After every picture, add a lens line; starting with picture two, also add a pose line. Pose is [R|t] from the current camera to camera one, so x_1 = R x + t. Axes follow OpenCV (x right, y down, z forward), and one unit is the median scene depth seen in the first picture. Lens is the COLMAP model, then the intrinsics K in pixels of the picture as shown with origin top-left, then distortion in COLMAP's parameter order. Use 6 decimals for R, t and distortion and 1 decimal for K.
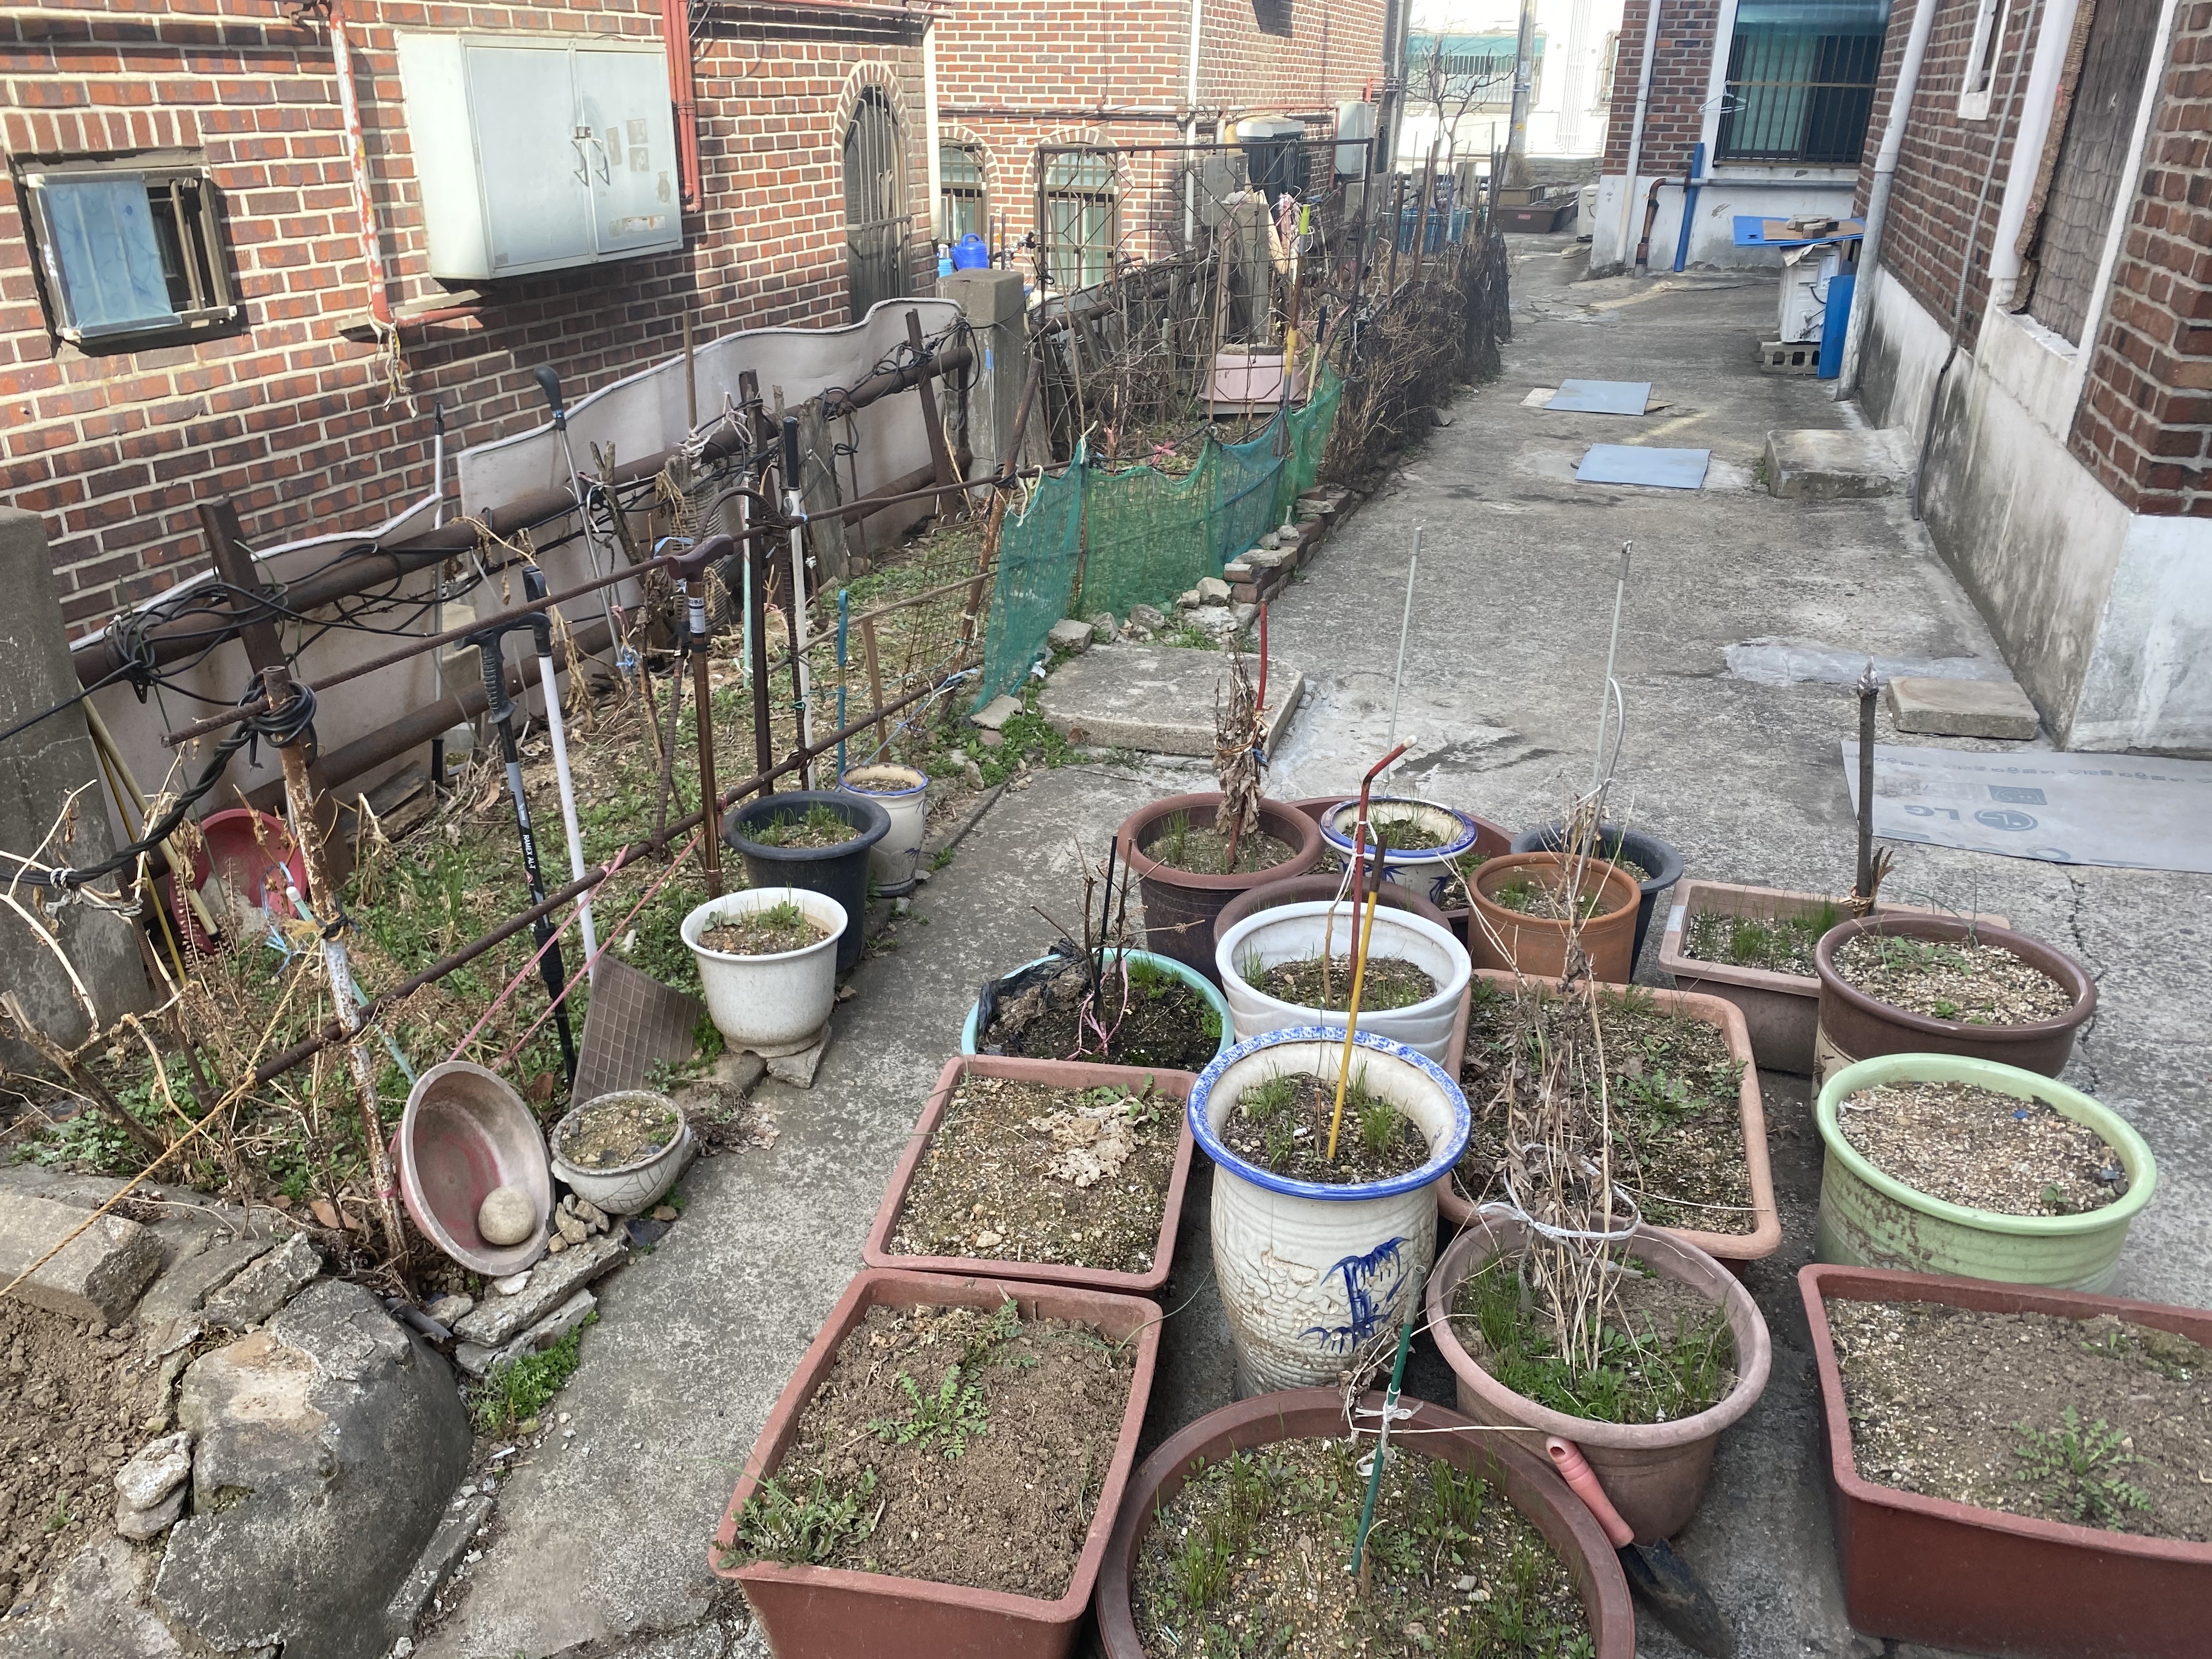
lens RADIAL K [[1690.7, 0, 1104.2], [0, 1690.7, 835.0], [0, 0, 1]] dist [0.007790, -0.020153]
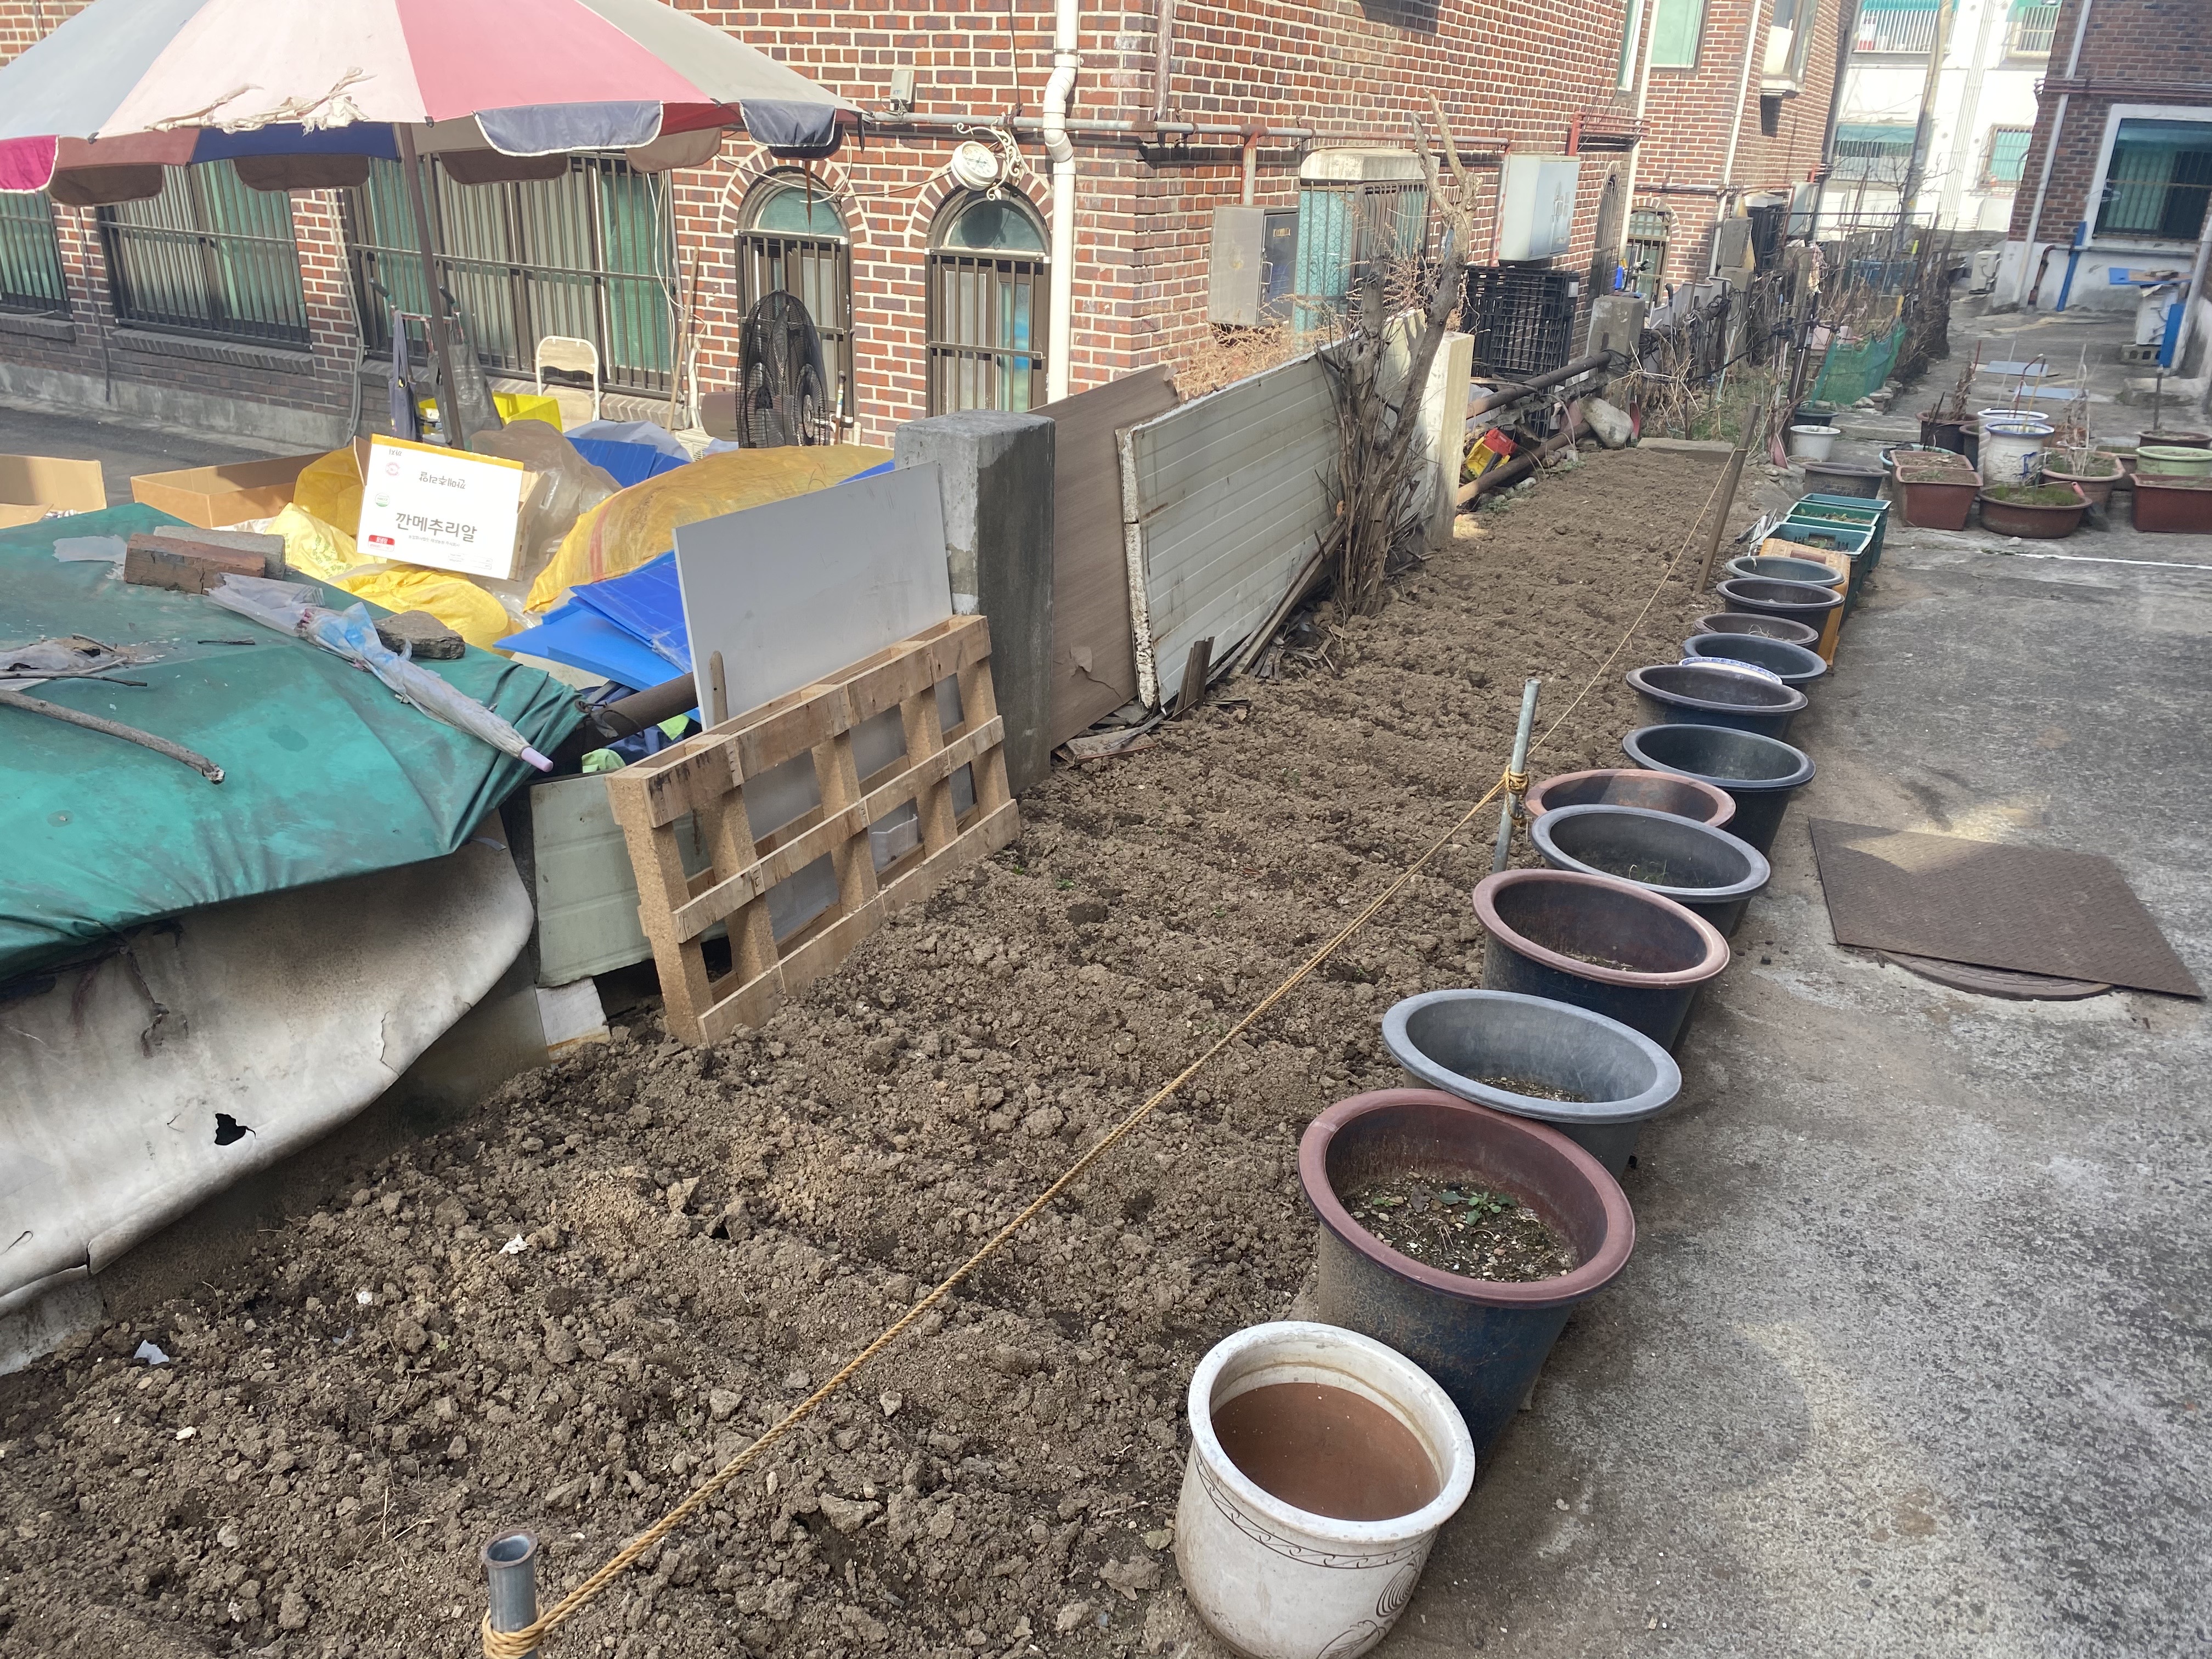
lens RADIAL K [[1690.7, 0, 1103.9], [0, 1690.7, 826.0], [0, 0, 1]] dist [0.007790, -0.020153]
pose [[0.984988, 0.086495, -0.149387, -0.204918], [-0.091358, 0.995479, -0.025991, 0.211380], [0.146463, 0.039248, 0.988437, -0.510521]]
